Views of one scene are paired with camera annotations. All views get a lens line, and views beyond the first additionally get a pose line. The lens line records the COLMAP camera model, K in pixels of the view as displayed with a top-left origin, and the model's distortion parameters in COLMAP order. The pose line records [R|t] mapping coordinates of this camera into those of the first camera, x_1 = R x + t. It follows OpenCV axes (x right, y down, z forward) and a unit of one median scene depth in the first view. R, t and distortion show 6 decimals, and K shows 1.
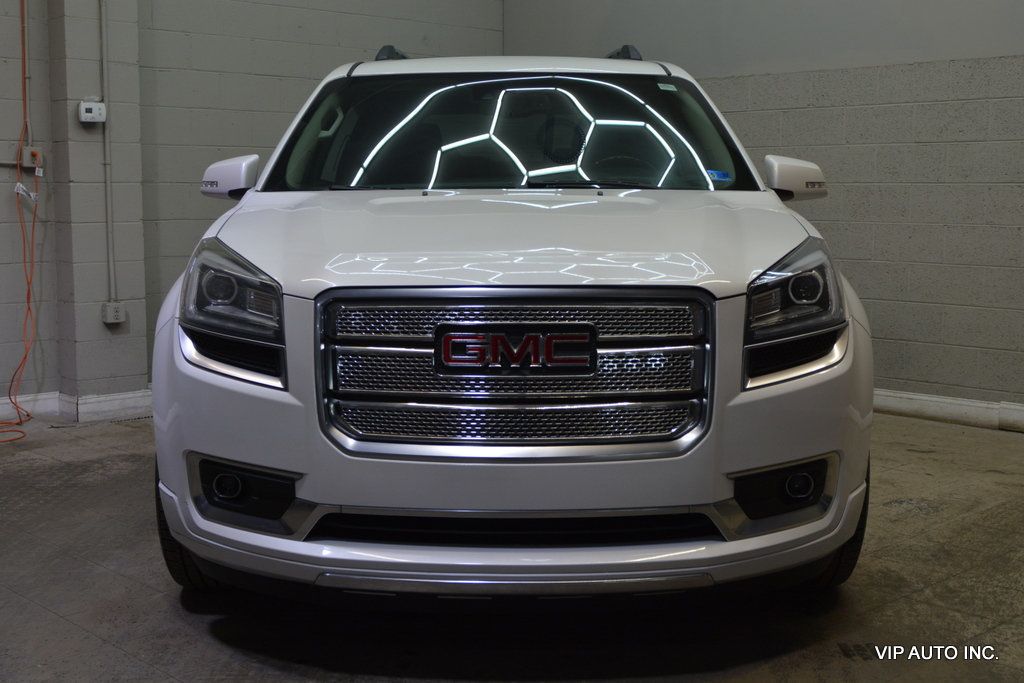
lens RADIAL K [[1305.2, 0, 512.0], [0, 1305.2, 341.5], [0, 0, 1]] dist [-0.005133, 0.012202]
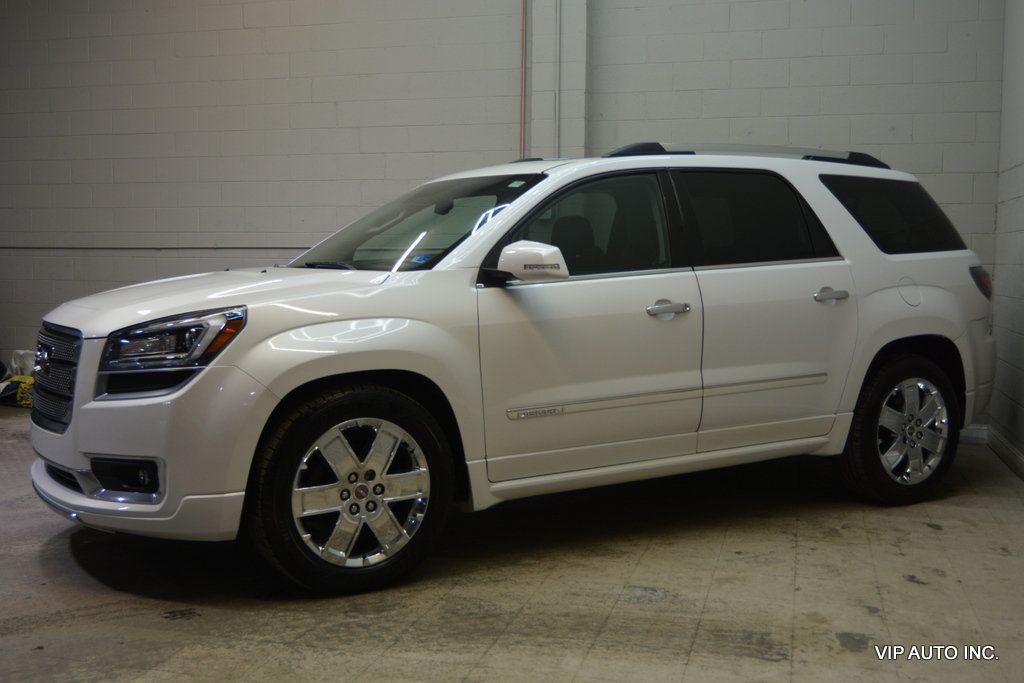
lens RADIAL K [[1094.8, 0, 512.0], [0, 1094.8, 341.5], [0, 0, 1]] dist [-0.015352, -0.007097]
pose [[0.508864, 0.067268, -0.858215, 0.720336], [-0.108832, 0.993970, 0.013379, -0.048173], [0.853940, 0.086593, 0.513116, 0.360771]]
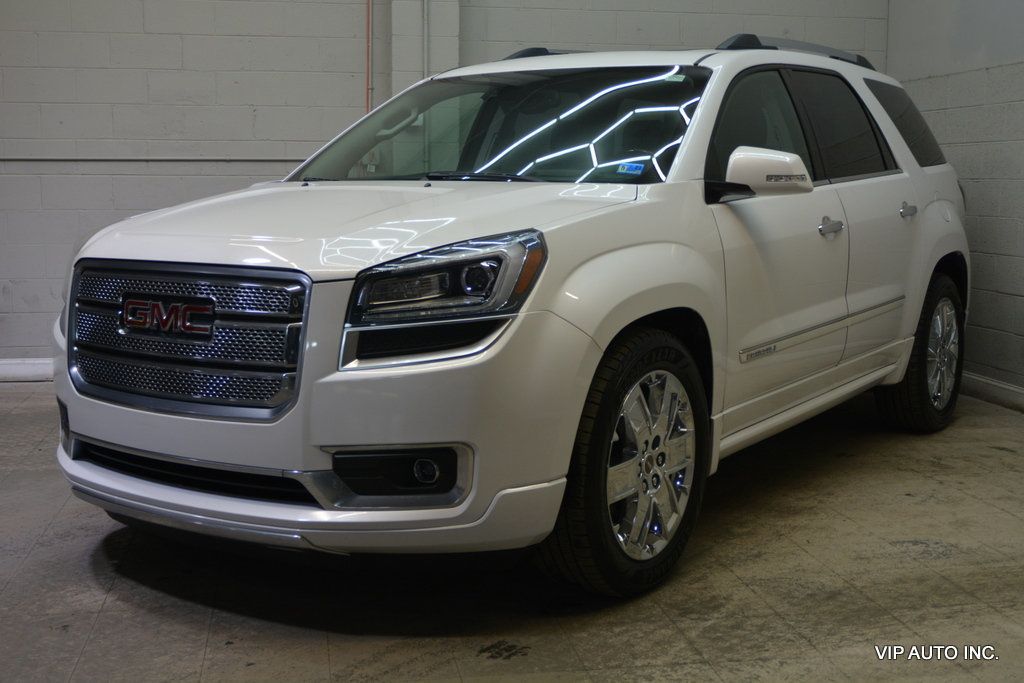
lens RADIAL K [[1287.9, 0, 540.6], [0, 1287.9, 341.7], [0, 0, 1]] dist [-0.003101, -0.008906]
pose [[0.835445, 0.073383, -0.544652, 0.417939], [-0.072296, 0.997108, 0.023449, -0.010328], [0.544798, 0.019786, 0.838334, 0.102251]]
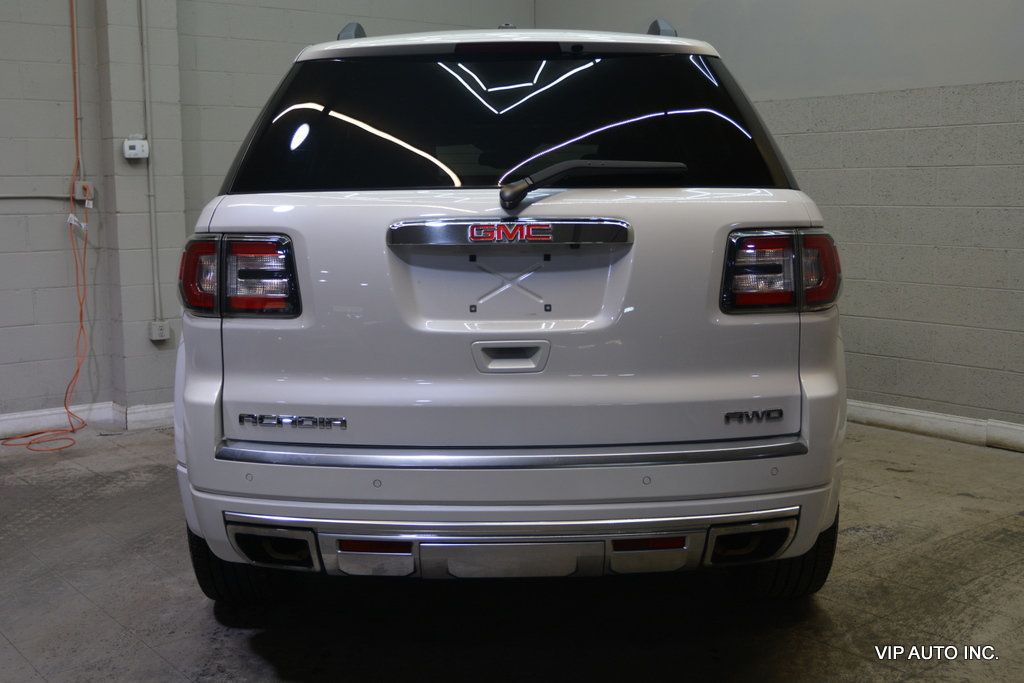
lens RADIAL K [[1163.2, 0, 512.0], [0, 1163.2, 341.5], [0, 0, 1]] dist [-0.000731, 0.003641]
pose [[0.995405, 0.001764, -0.095738, 0.087920], [-0.000157, 0.999859, 0.016794, -0.030164], [0.095754, -0.016702, 0.995265, 0.052478]]
